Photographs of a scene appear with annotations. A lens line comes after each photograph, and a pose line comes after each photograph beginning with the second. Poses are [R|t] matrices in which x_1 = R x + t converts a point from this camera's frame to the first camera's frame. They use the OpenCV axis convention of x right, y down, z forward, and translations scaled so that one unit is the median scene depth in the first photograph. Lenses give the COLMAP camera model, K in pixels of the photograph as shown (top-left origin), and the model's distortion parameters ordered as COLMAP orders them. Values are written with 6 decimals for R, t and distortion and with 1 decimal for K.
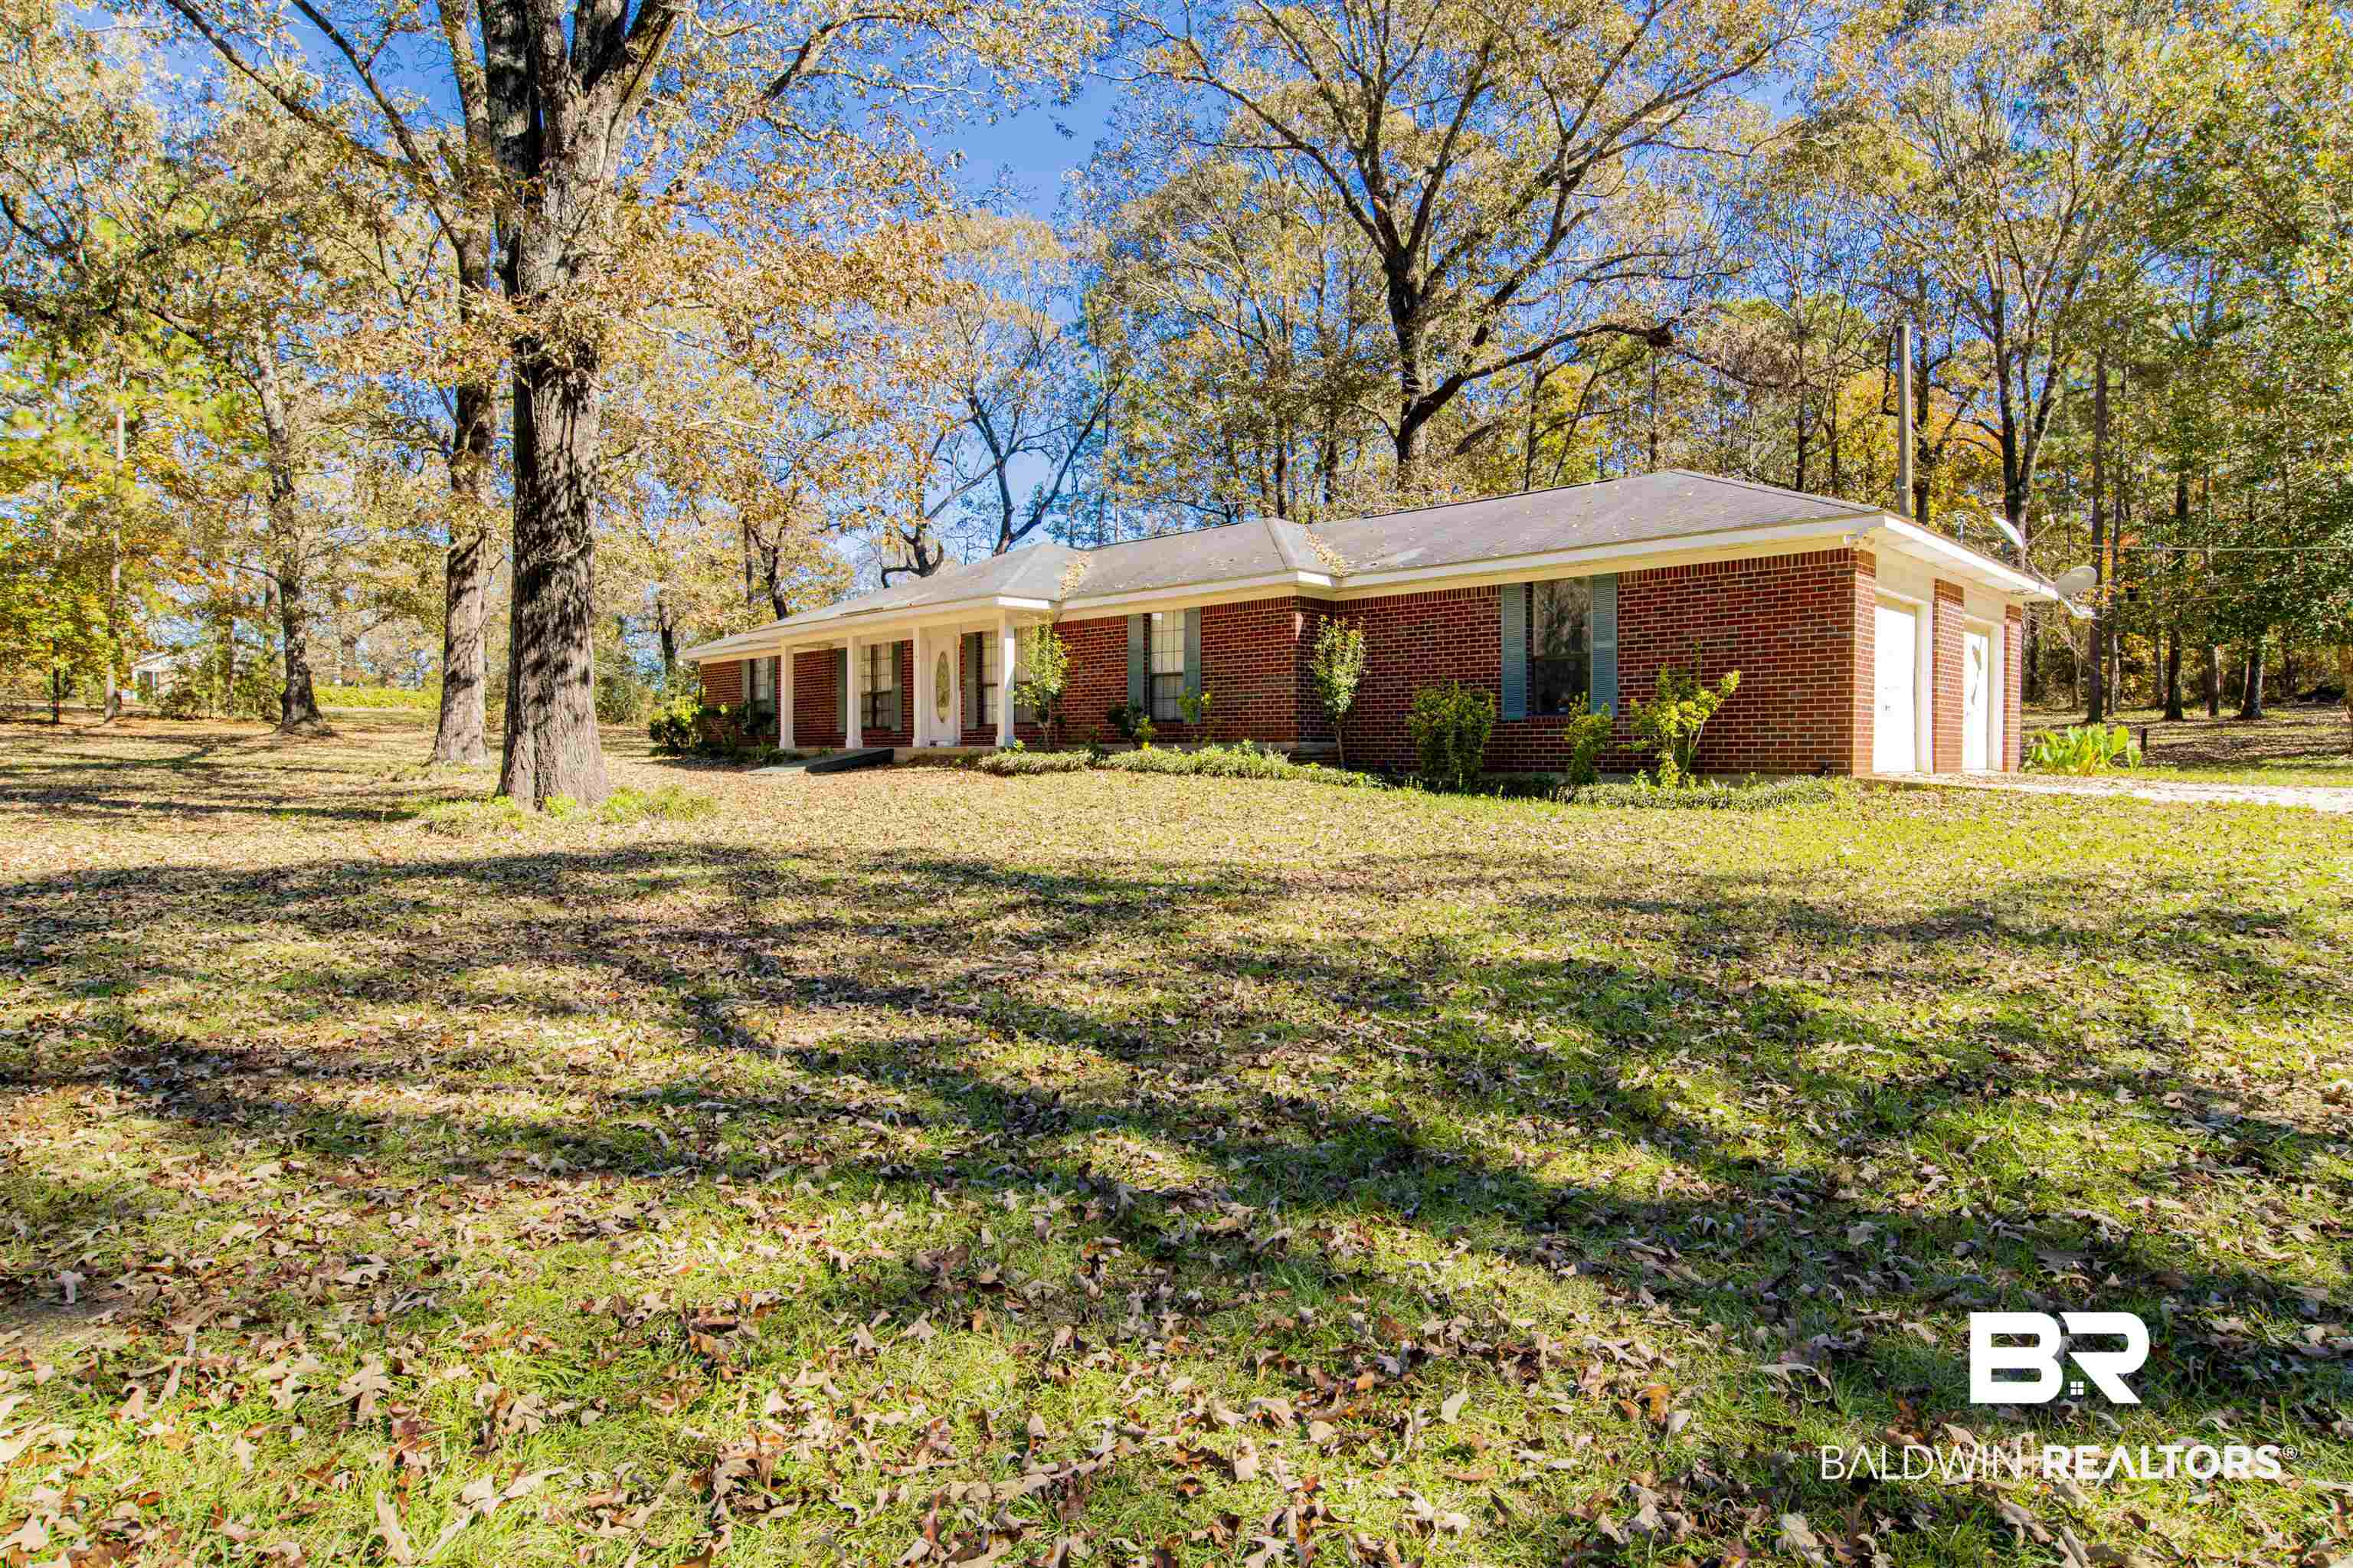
lens RADIAL K [[1314.0, 0, 1182.2], [0, 1314.0, 770.2], [0, 0, 1]] dist [-0.036850, 0.003050]
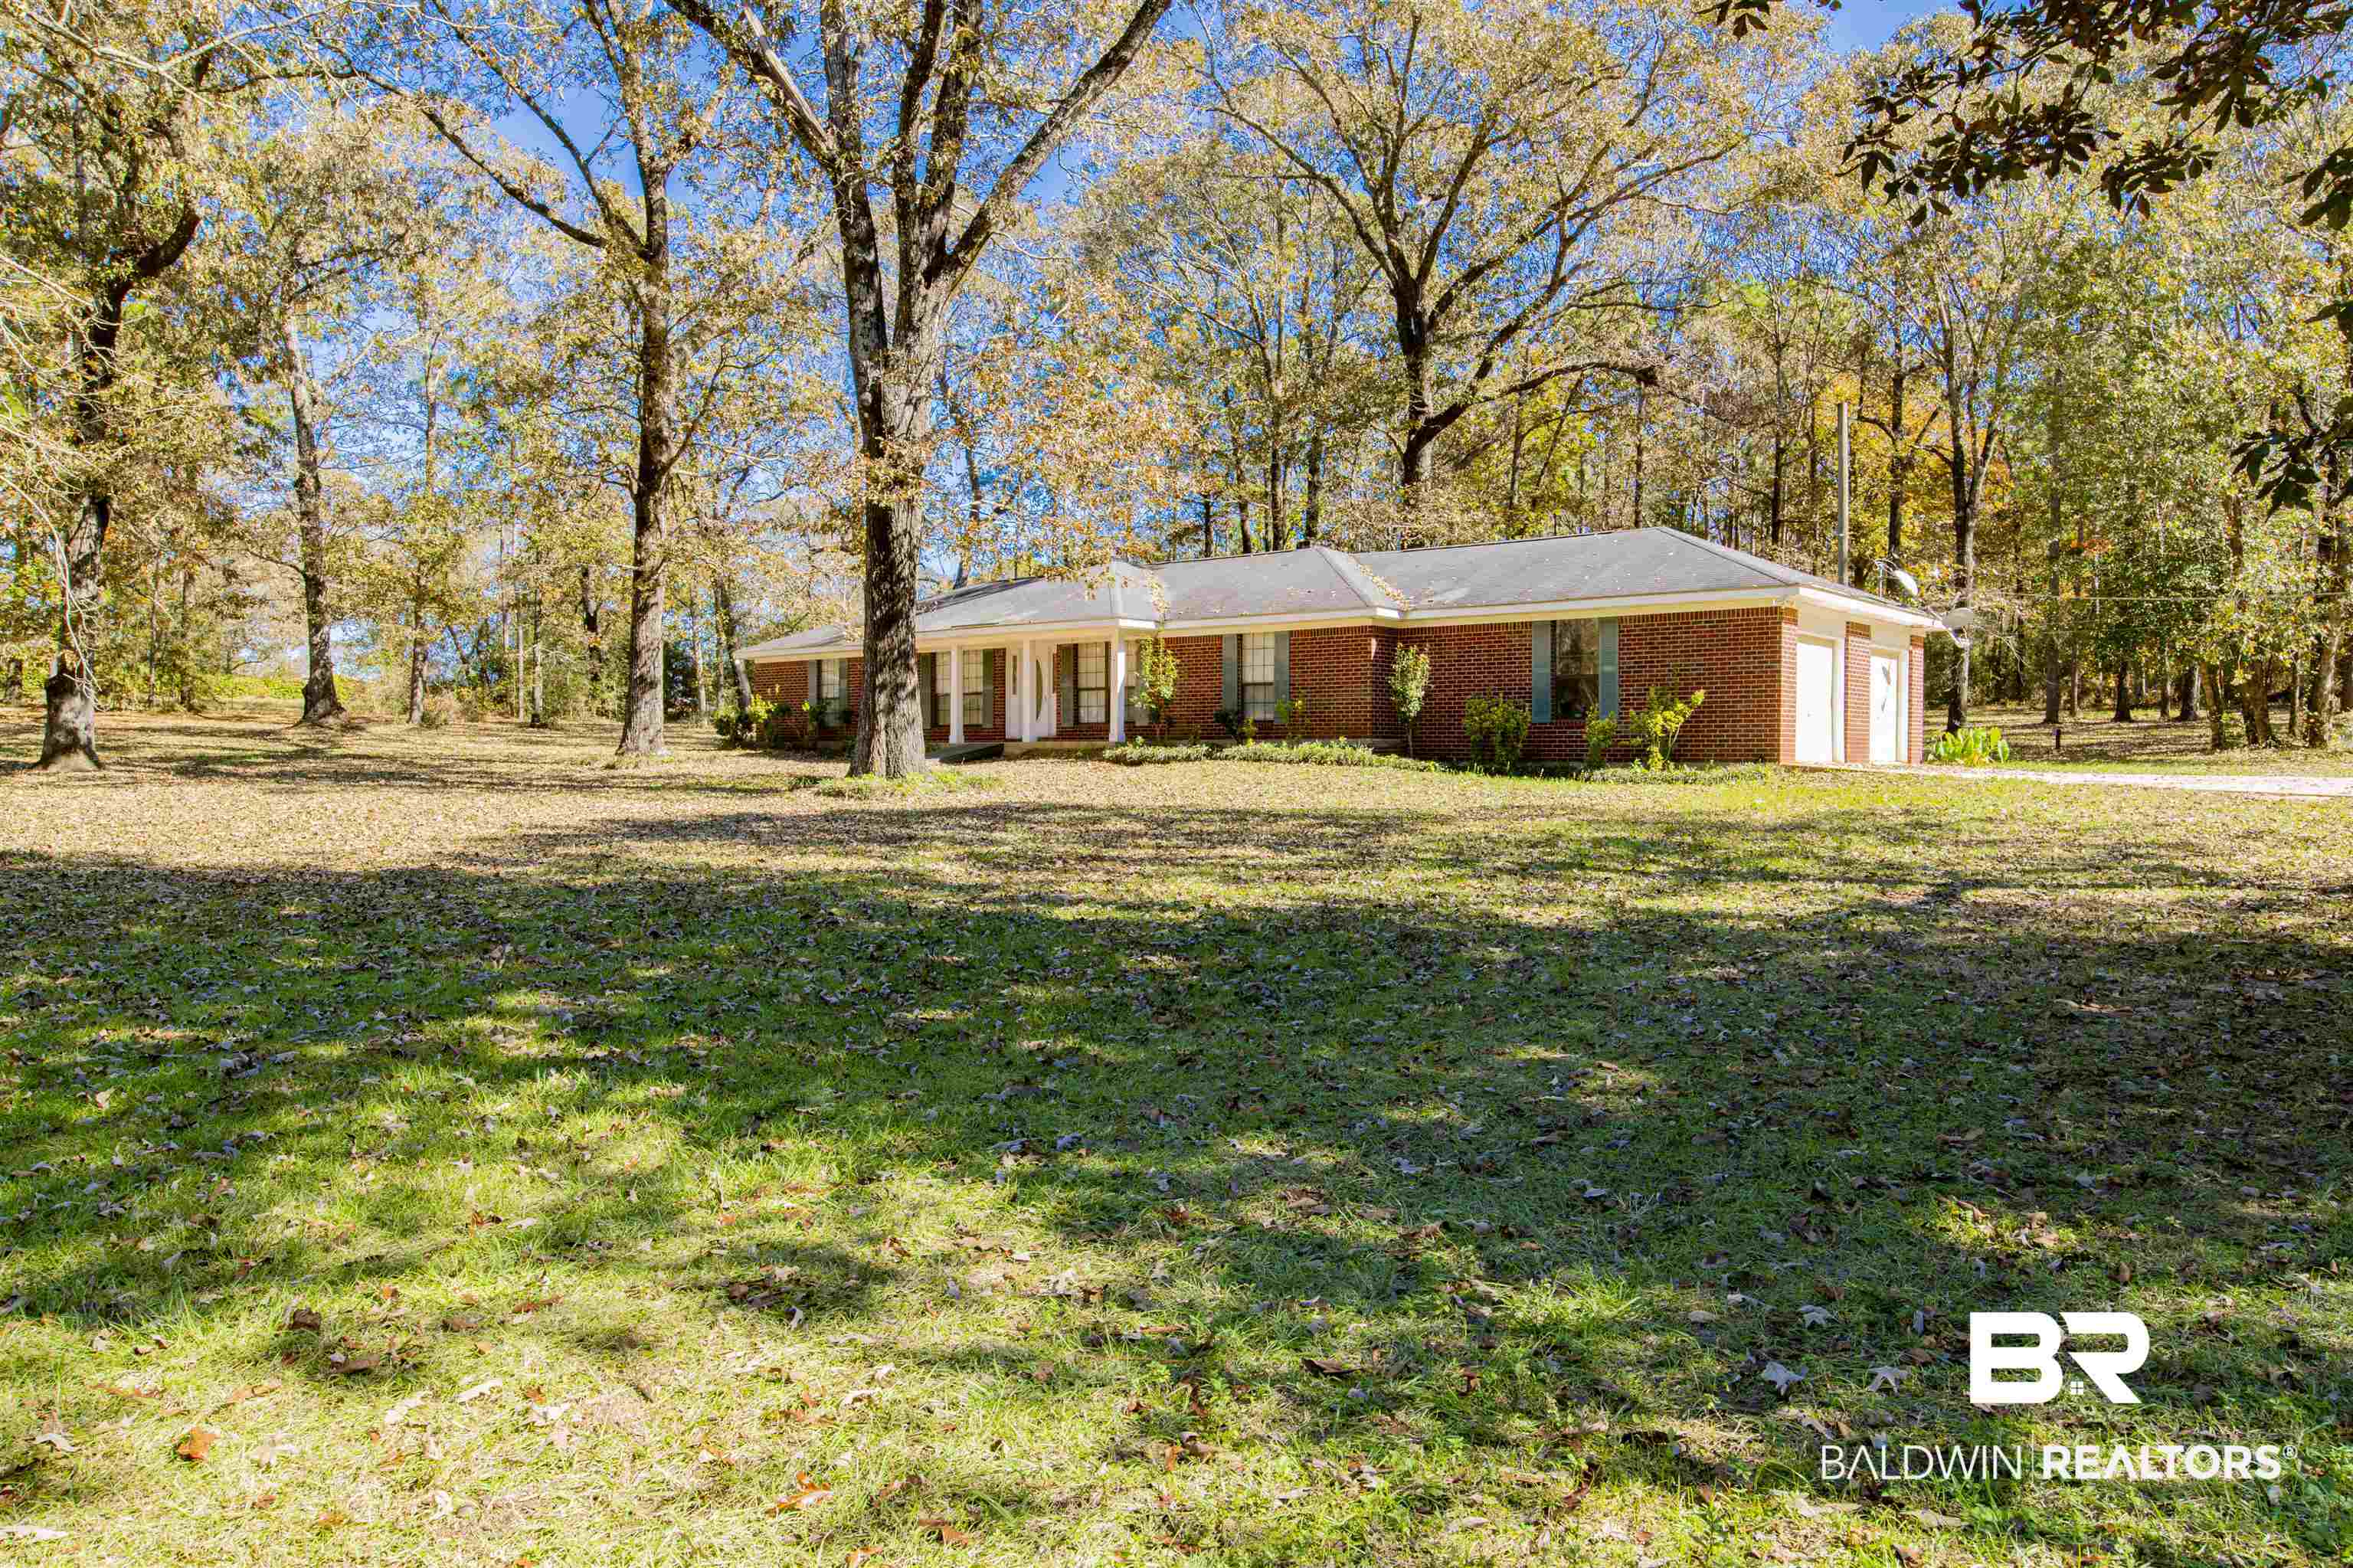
lens RADIAL K [[1632.6, 0, 1175.8], [0, 1632.6, 784.2], [0, 0, 1]] dist [-0.010306, 0.007247]
pose [[0.997122, 0.001018, 0.075811, -0.203185], [-0.001460, 0.999982, 0.005772, 0.012822], [-0.075804, -0.005866, 0.997105, -0.524801]]
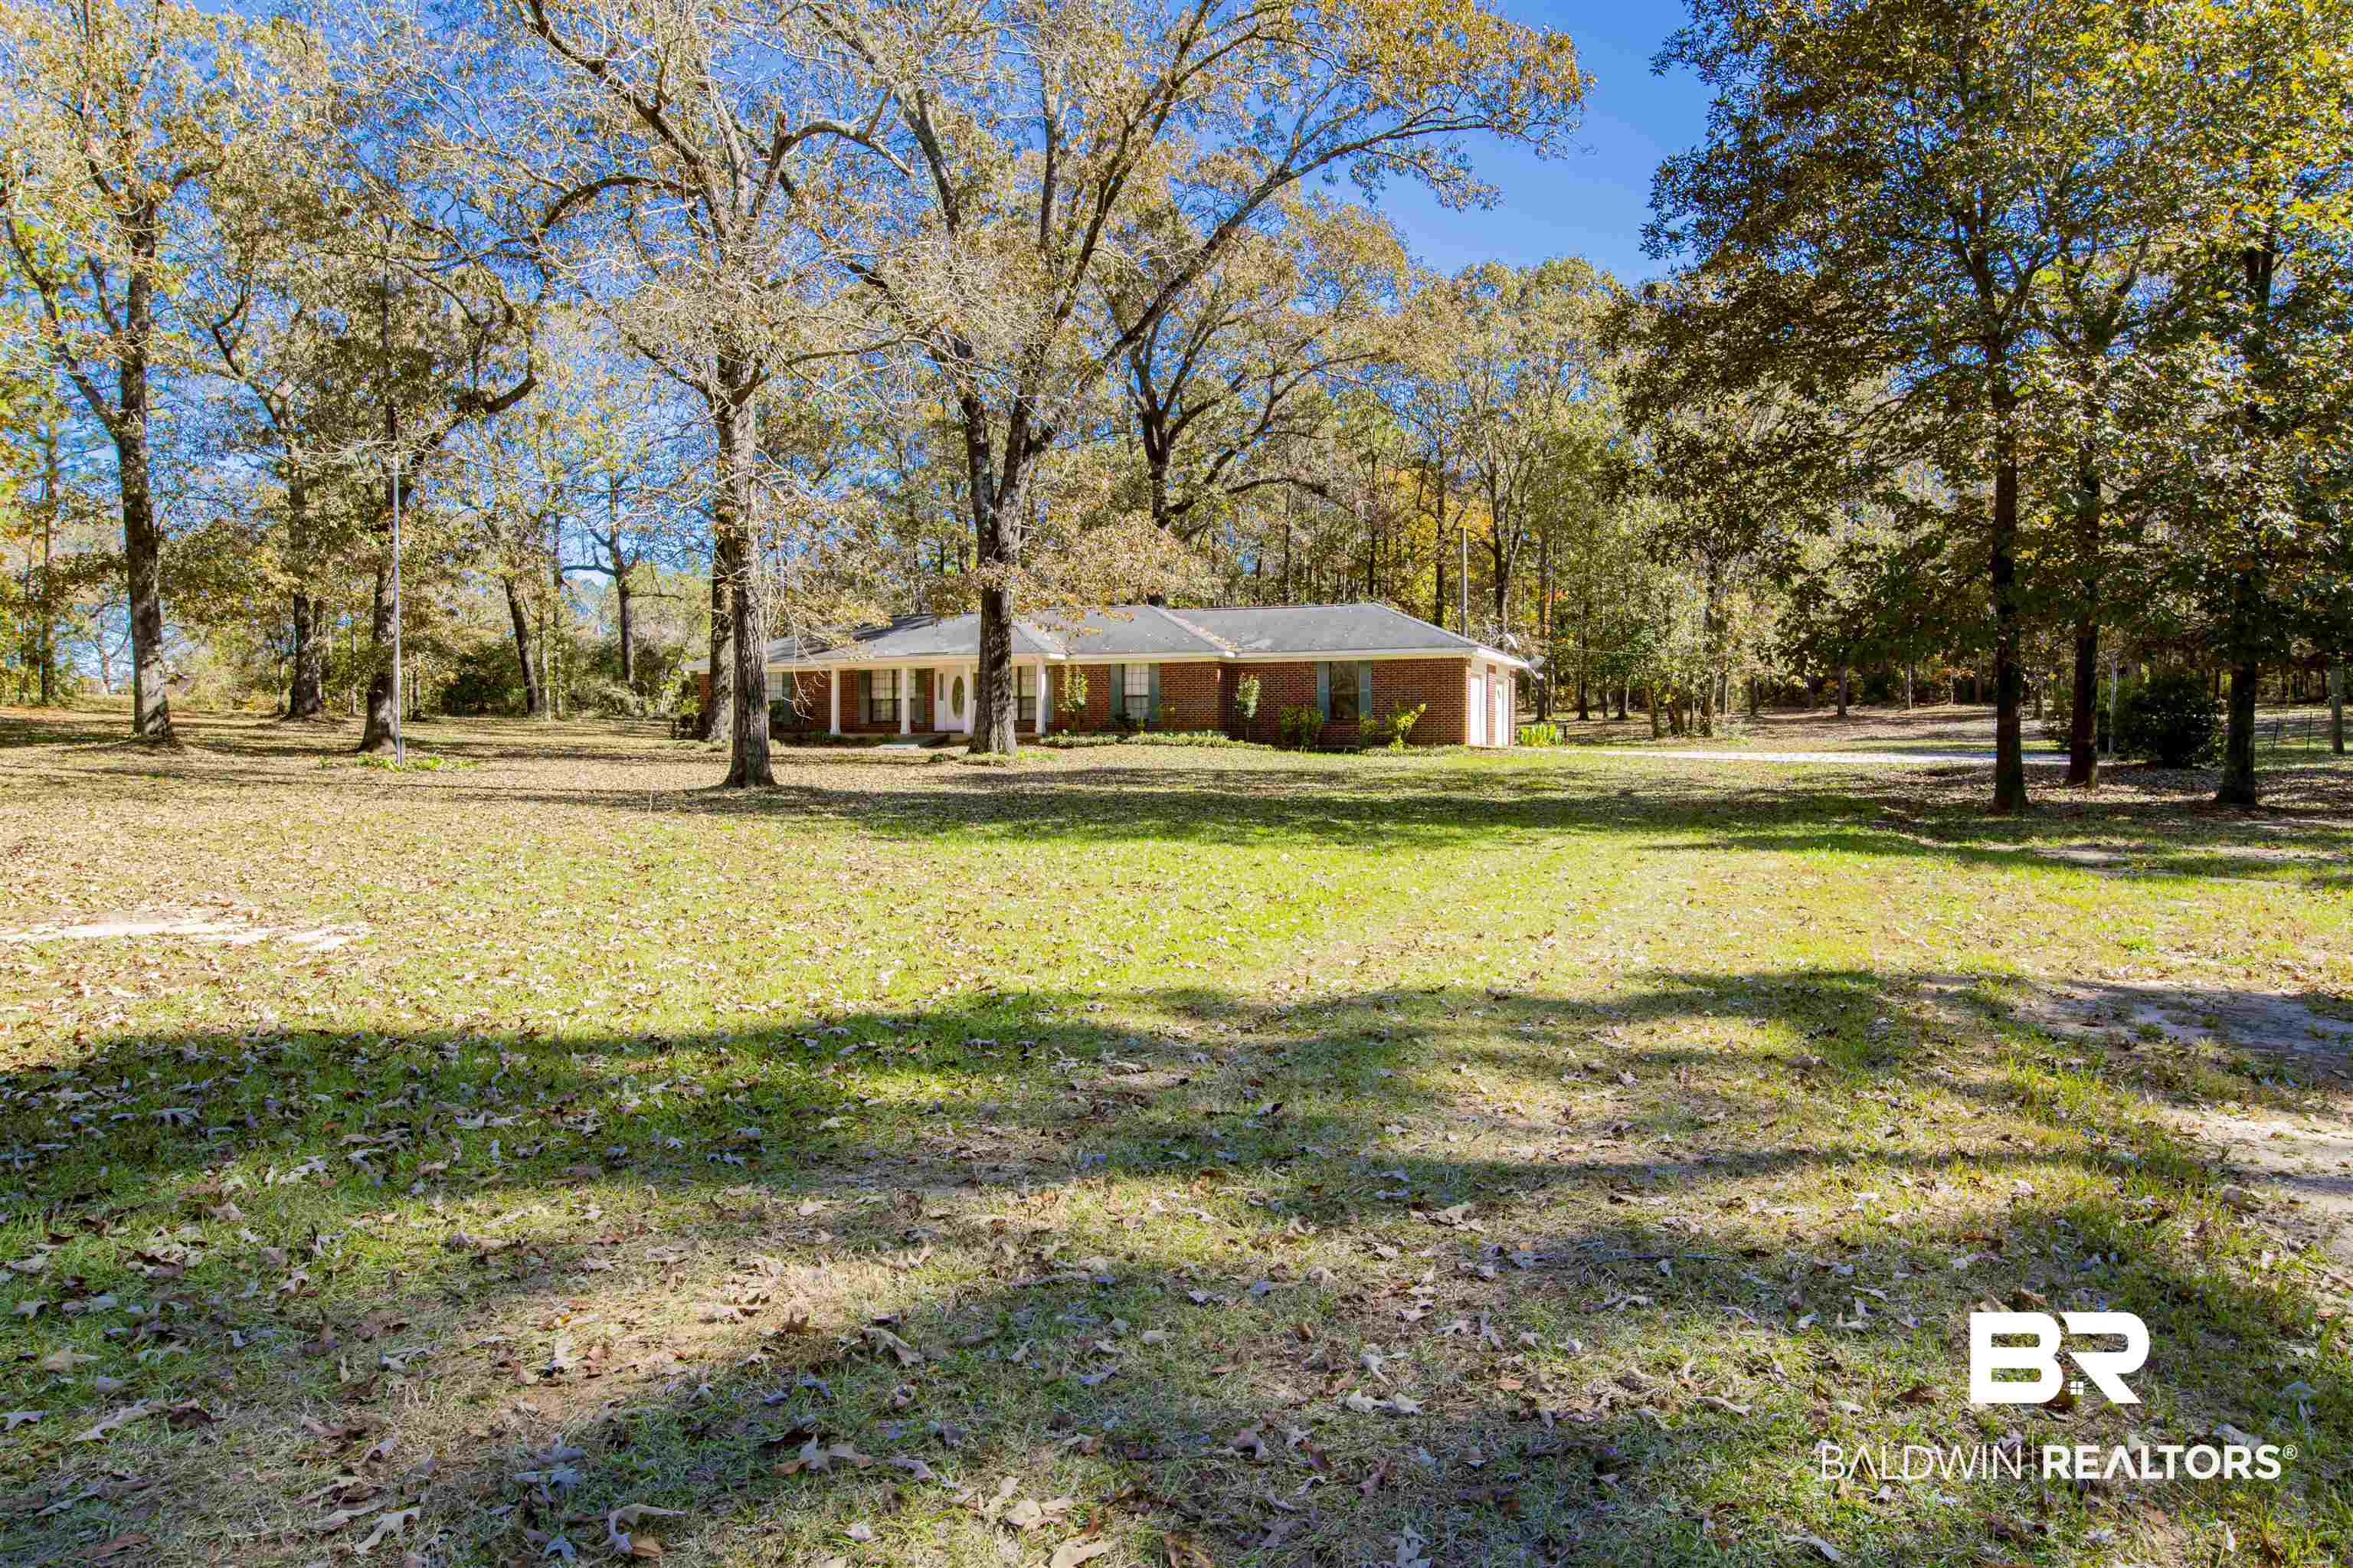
lens RADIAL K [[1524.9, 0, 1183.3], [0, 1524.9, 773.2], [0, 0, 1]] dist [-0.045836, -0.002215]
pose [[0.925891, -0.006188, 0.377741, -0.788778], [0.003701, 0.999966, 0.007309, 0.024821], [-0.377773, -0.005369, 0.925883, -1.095025]]
